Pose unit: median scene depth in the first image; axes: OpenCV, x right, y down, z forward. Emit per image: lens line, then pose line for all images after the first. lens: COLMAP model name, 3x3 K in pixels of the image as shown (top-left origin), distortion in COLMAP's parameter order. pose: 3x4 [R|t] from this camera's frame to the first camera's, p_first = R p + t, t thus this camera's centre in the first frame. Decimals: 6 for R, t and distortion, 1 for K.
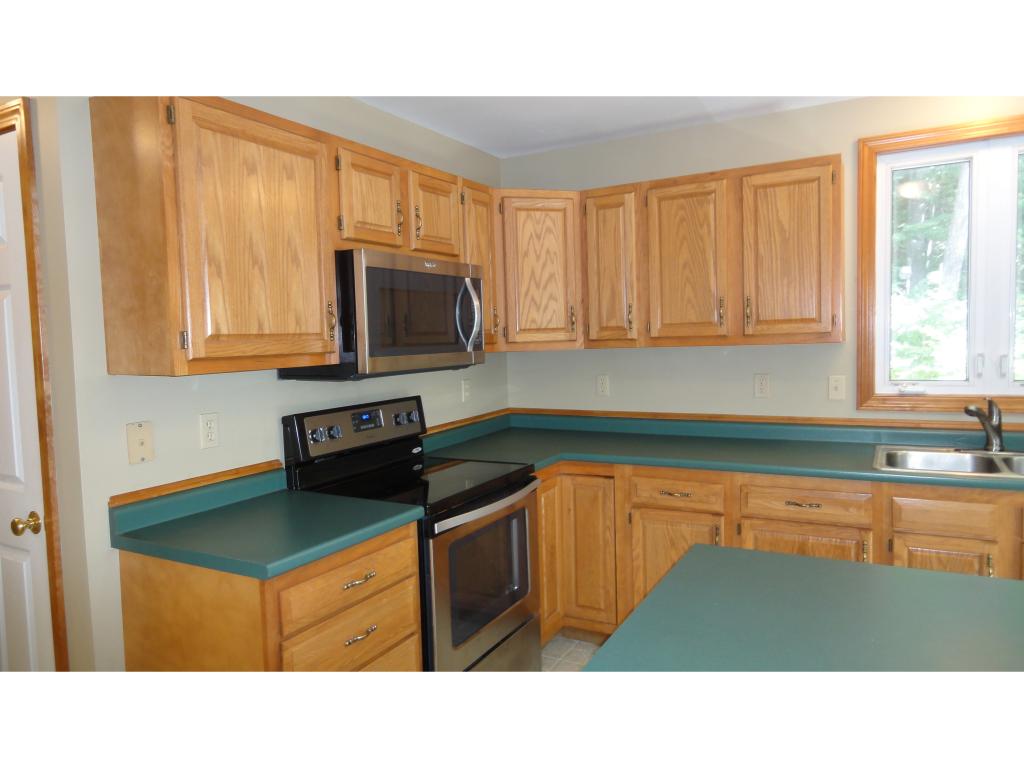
lens RADIAL K [[697.8, 0, 518.6], [0, 697.8, 380.8], [0, 0, 1]] dist [-0.003992, -0.002555]
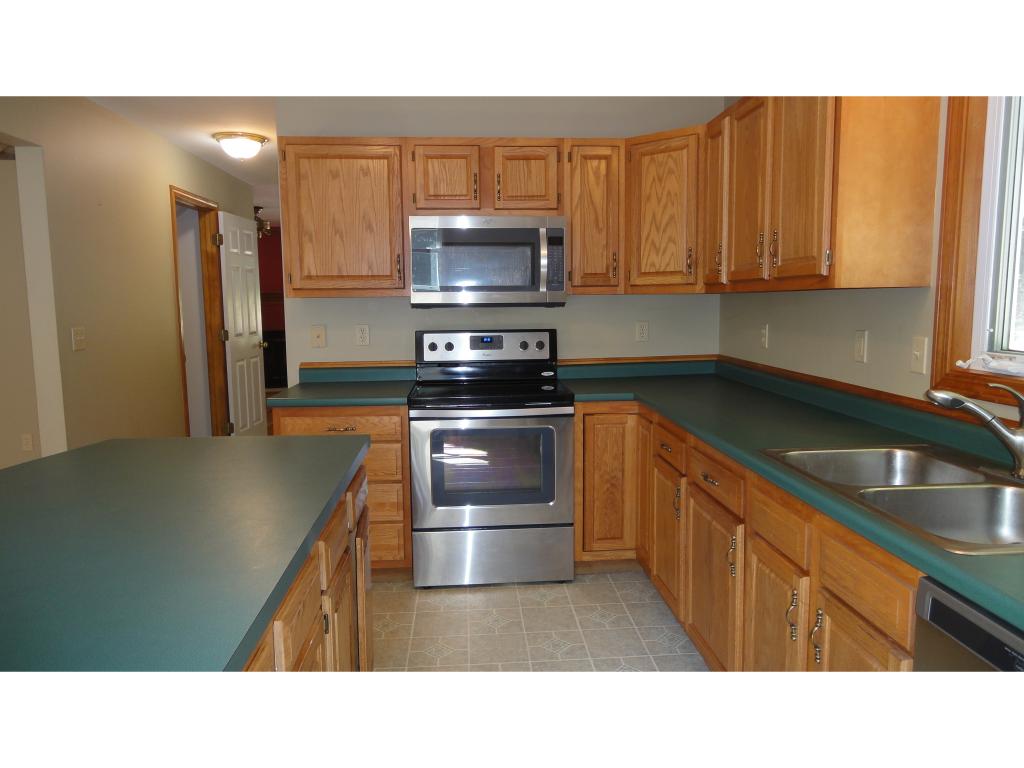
lens RADIAL K [[697.8, 0, 511.3], [0, 697.8, 382.0], [0, 0, 1]] dist [-0.003992, -0.002555]
pose [[0.531031, 0.124479, -0.838159, 0.773214], [-0.063217, 0.992214, 0.107306, -0.011538], [0.844991, -0.003997, 0.534766, 0.276284]]
